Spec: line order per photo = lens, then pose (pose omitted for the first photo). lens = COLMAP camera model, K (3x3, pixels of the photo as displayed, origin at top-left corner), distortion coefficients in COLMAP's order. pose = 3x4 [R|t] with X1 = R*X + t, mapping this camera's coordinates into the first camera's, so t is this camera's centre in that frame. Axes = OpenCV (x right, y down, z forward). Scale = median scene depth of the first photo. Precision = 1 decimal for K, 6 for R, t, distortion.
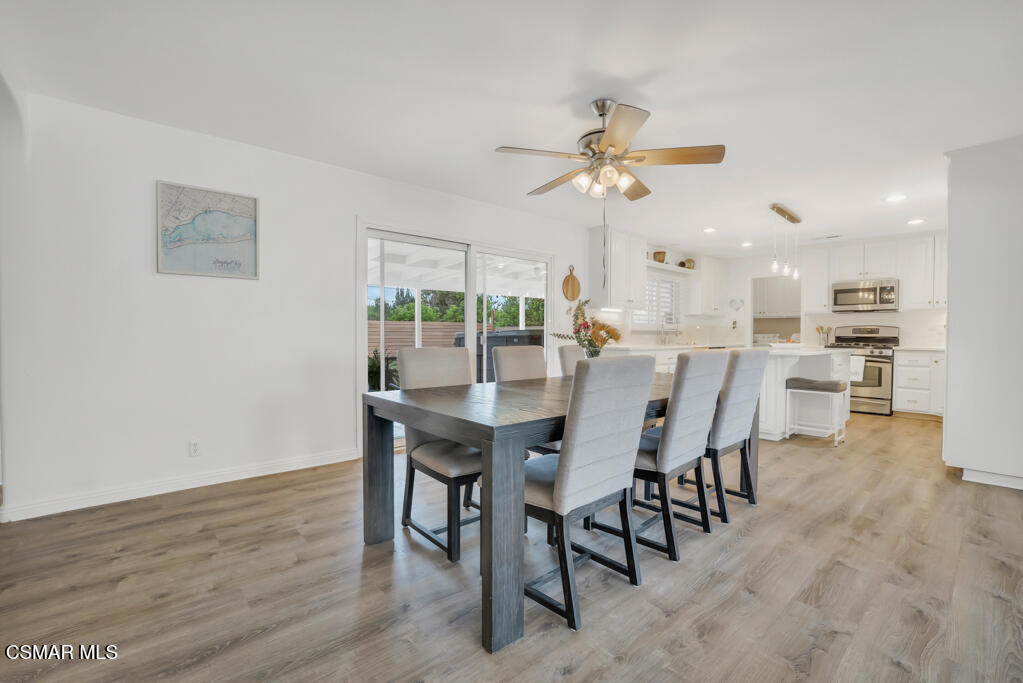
lens RADIAL K [[456.1, 0, 511.0], [0, 456.1, 339.6], [0, 0, 1]] dist [-0.014286, 0.001275]
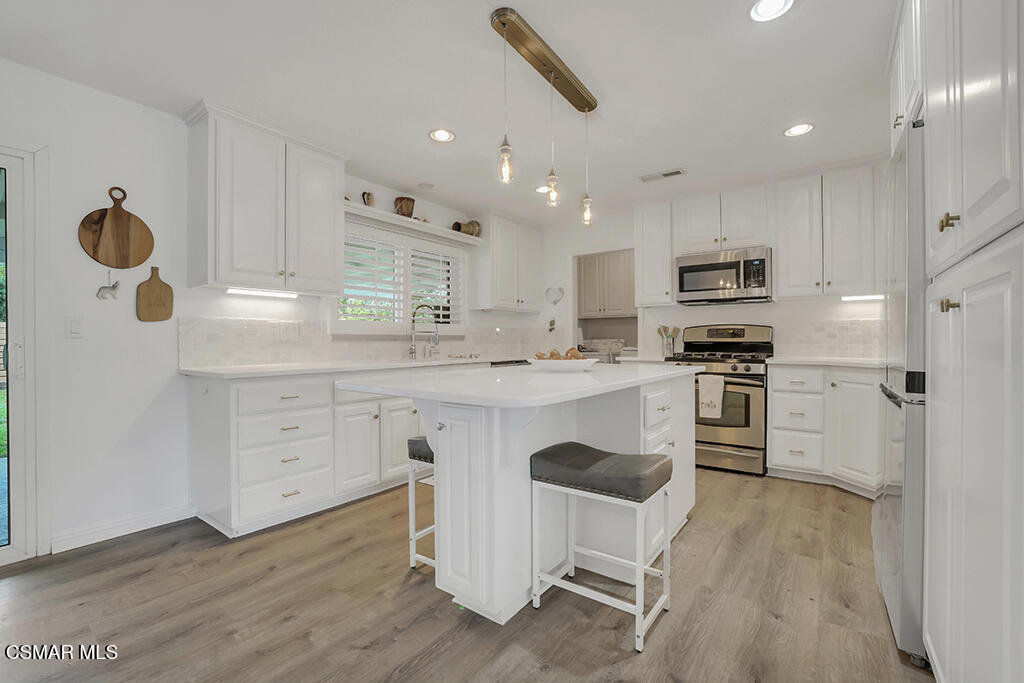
lens RADIAL K [[456.5, 0, 507.1], [0, 456.5, 343.1], [0, 0, 1]] dist [-0.014286, 0.001275]
pose [[0.980890, -0.011462, 0.194224, 0.383122], [0.013166, 0.999885, -0.007480, -0.004619], [-0.194116, 0.009894, 0.980929, 0.463475]]
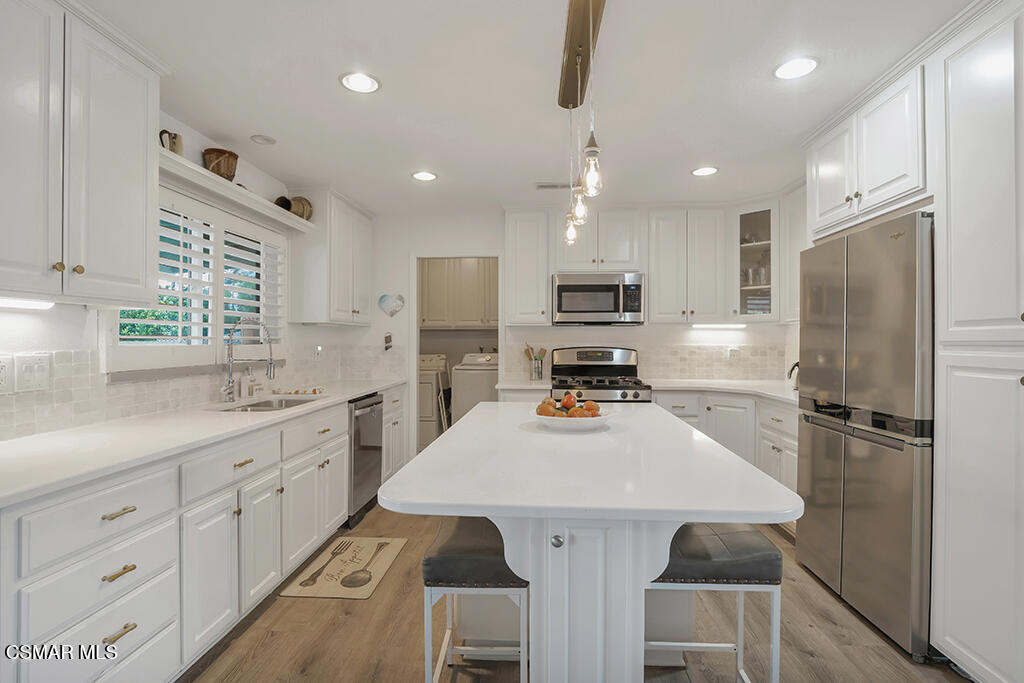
lens RADIAL K [[523.6, 0, 517.7], [0, 523.6, 338.2], [0, 0, 1]] dist [-0.008298, -0.000975]
pose [[0.707818, -0.003648, 0.706385, 0.223654], [0.012834, 0.999888, -0.007697, -0.040730], [-0.706278, 0.014514, 0.707785, 0.604751]]
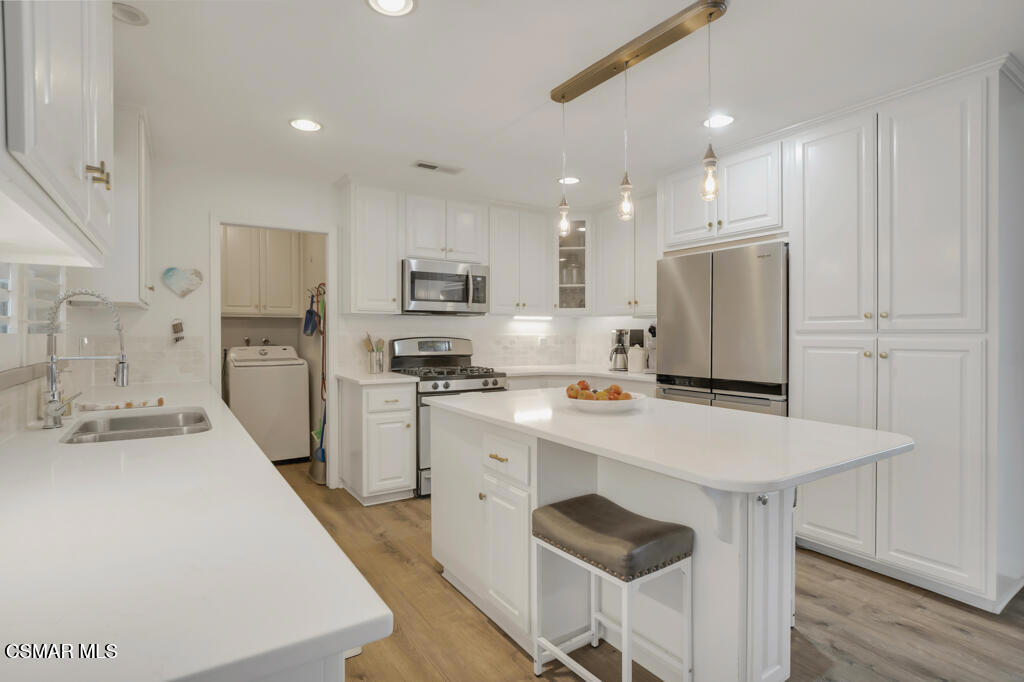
lens RADIAL K [[523.6, 0, 515.9], [0, 523.6, 335.0], [0, 0, 1]] dist [-0.008298, -0.000975]
pose [[0.134520, -0.010857, 0.990851, 0.120079], [0.011283, 0.999892, 0.009425, -0.040893], [-0.990847, 0.009912, 0.134628, 0.843053]]
